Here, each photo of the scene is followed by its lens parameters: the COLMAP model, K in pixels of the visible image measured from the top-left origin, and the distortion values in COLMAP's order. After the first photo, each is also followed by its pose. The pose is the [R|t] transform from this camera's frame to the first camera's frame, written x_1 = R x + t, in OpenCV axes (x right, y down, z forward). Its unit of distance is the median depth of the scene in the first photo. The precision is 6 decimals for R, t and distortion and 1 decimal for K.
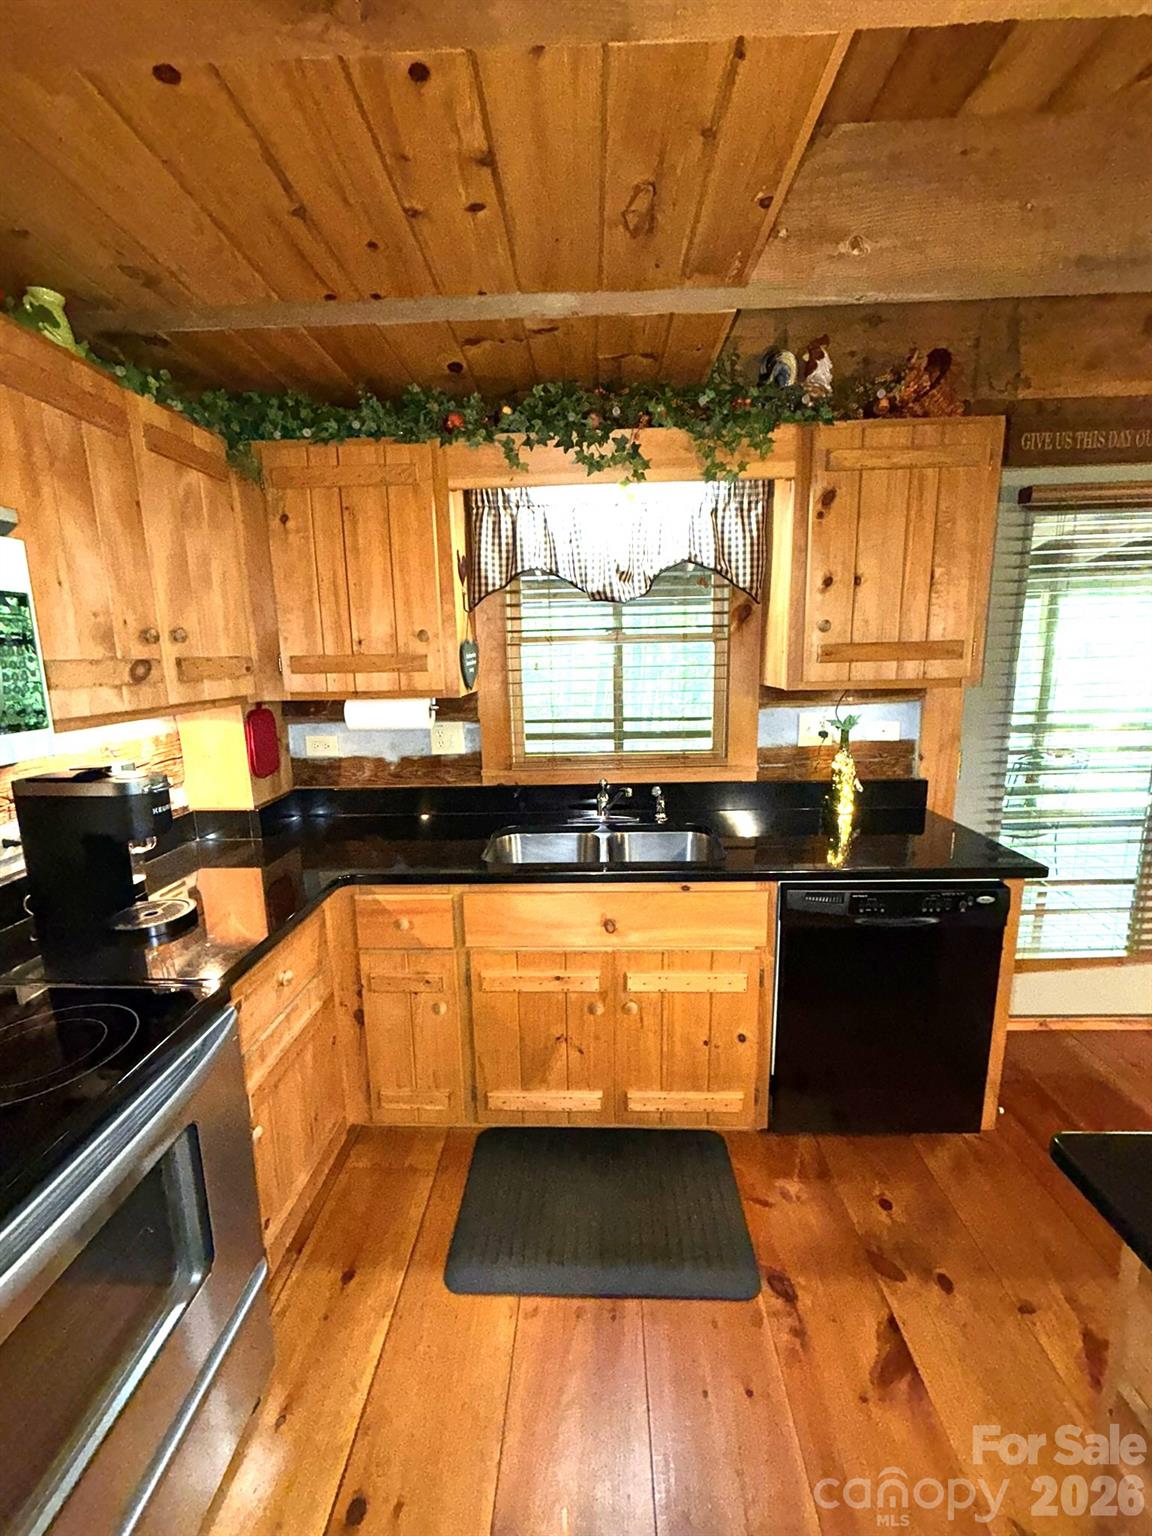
lens RADIAL K [[615.3, 0, 575.1], [0, 615.3, 764.2], [0, 0, 1]] dist [-0.000048, 0.000592]
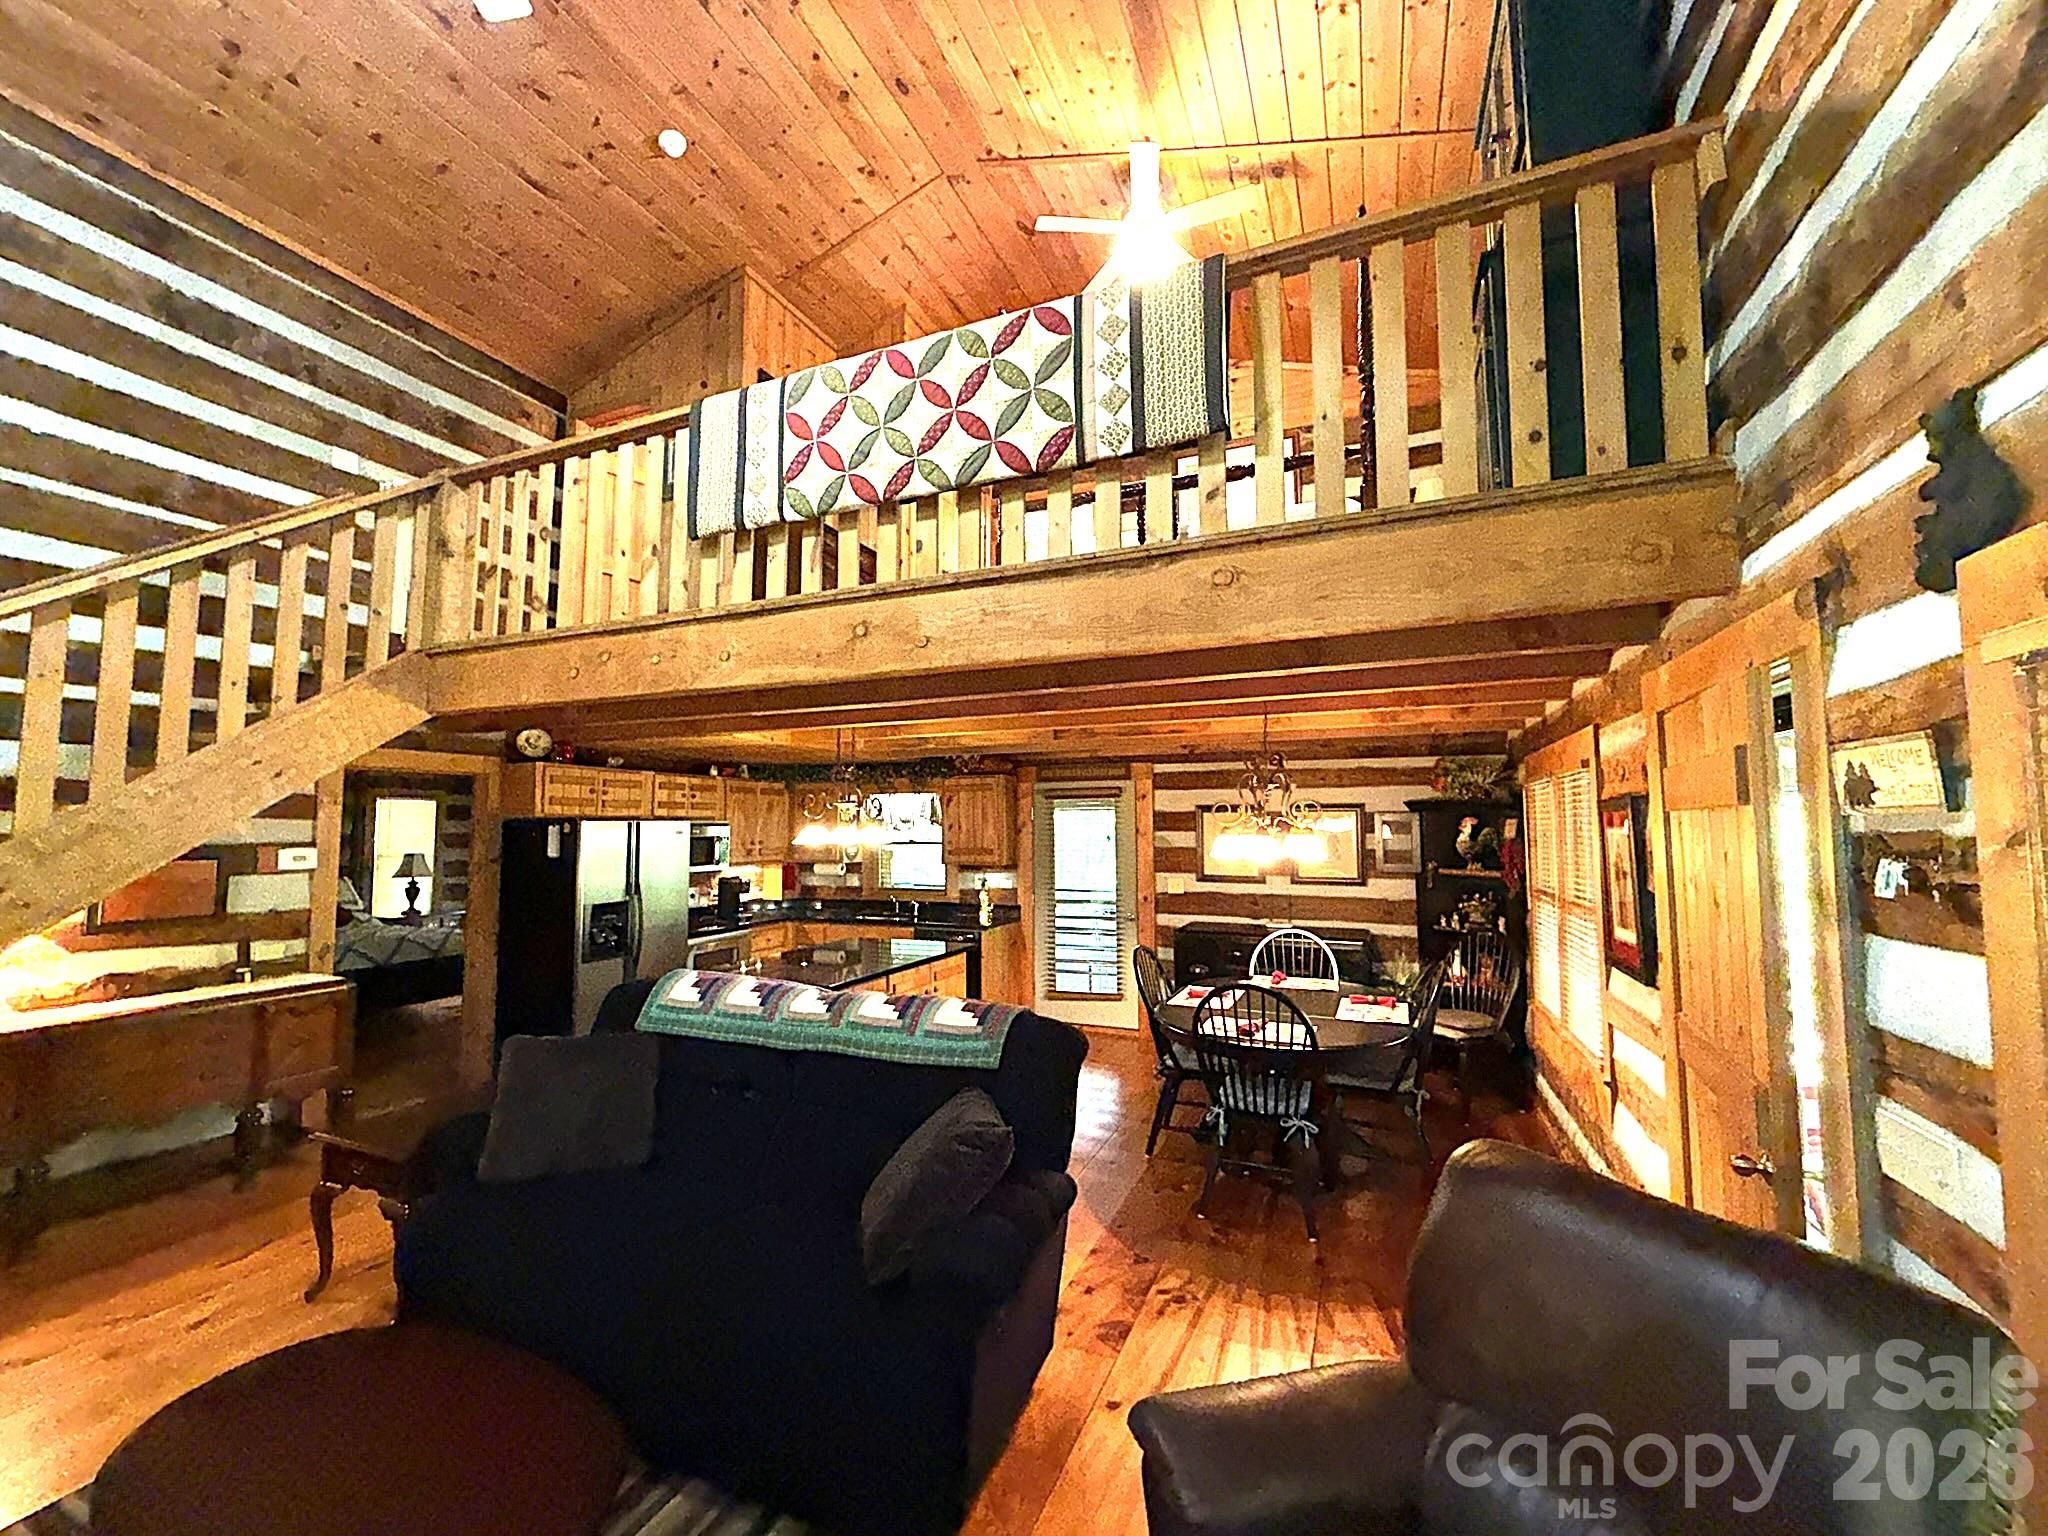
lens RADIAL K [[820.4, 0, 1020.2], [0, 820.4, 761.3], [0, 0, 1]] dist [-0.000048, 0.000592]
pose [[0.926132, -0.012004, -0.377009, 1.957650], [-0.083418, 0.968228, -0.235746, 0.256399], [0.367860, 0.249781, 0.895706, -2.175779]]
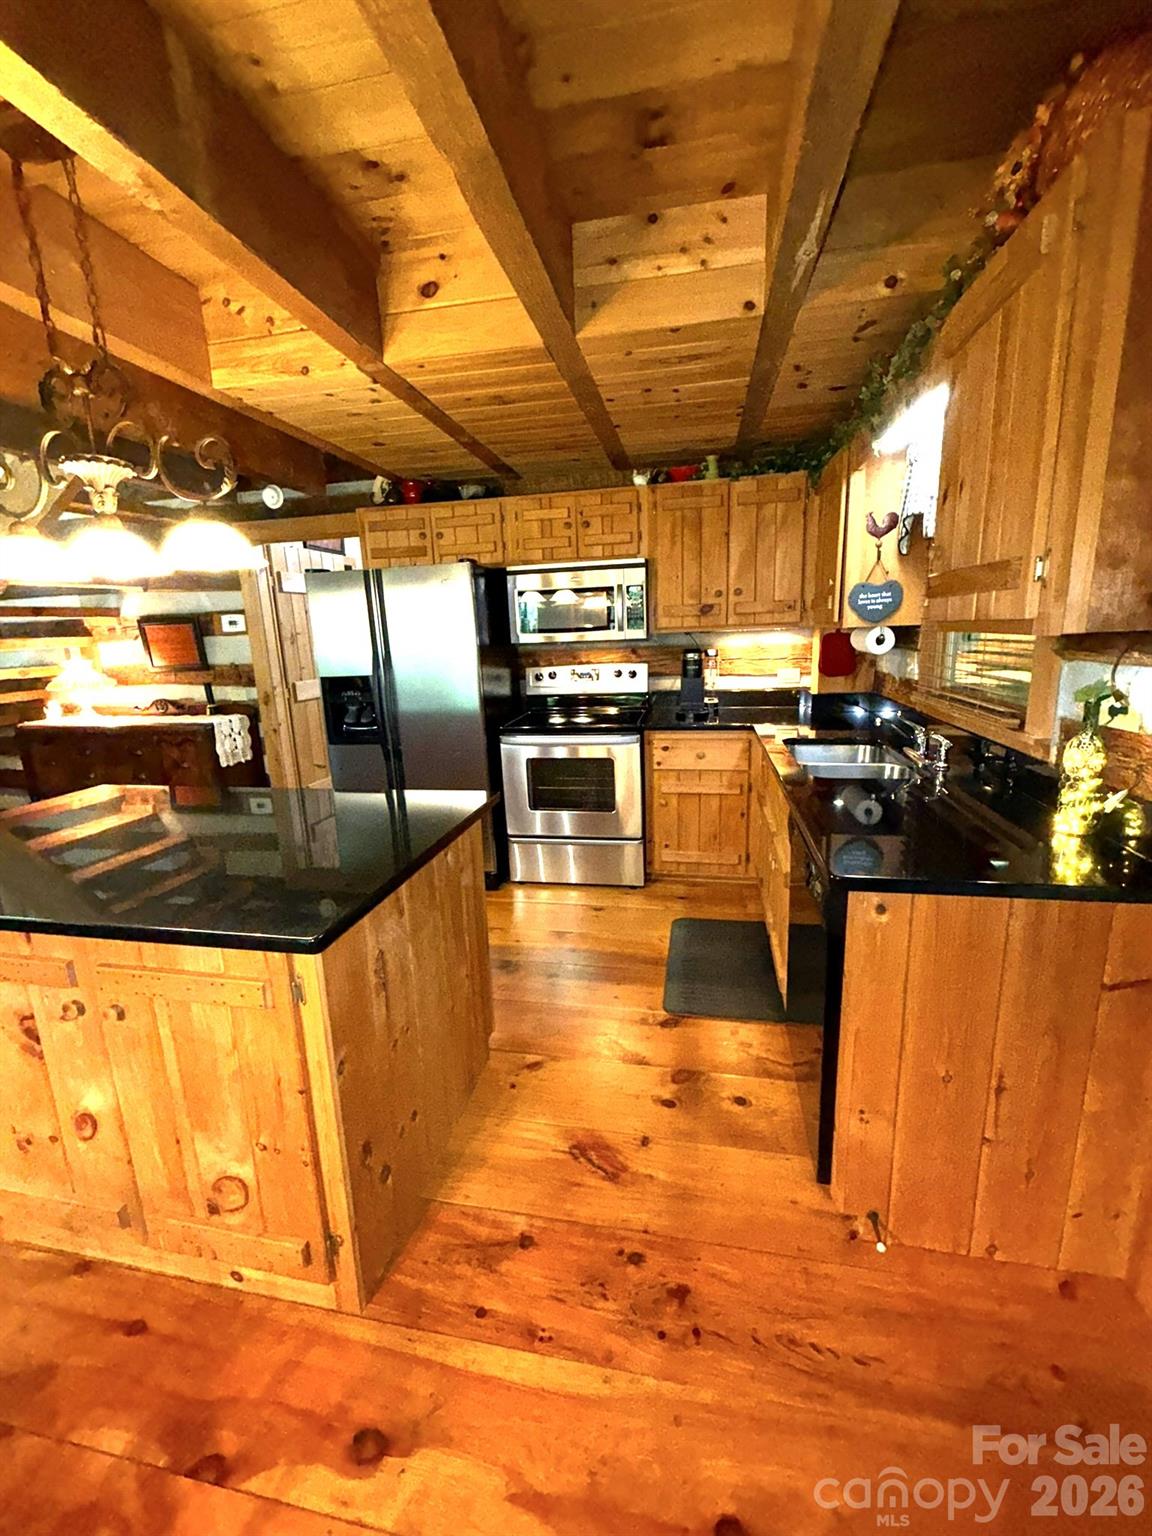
lens RADIAL K [[615.3, 0, 571.7], [0, 615.3, 760.7], [0, 0, 1]] dist [-0.000048, 0.000592]
pose [[-0.169091, 0.237432, -0.956574, 1.218076], [-0.133332, 0.956117, 0.260887, -0.097620], [0.976540, 0.171655, -0.130014, 0.614509]]
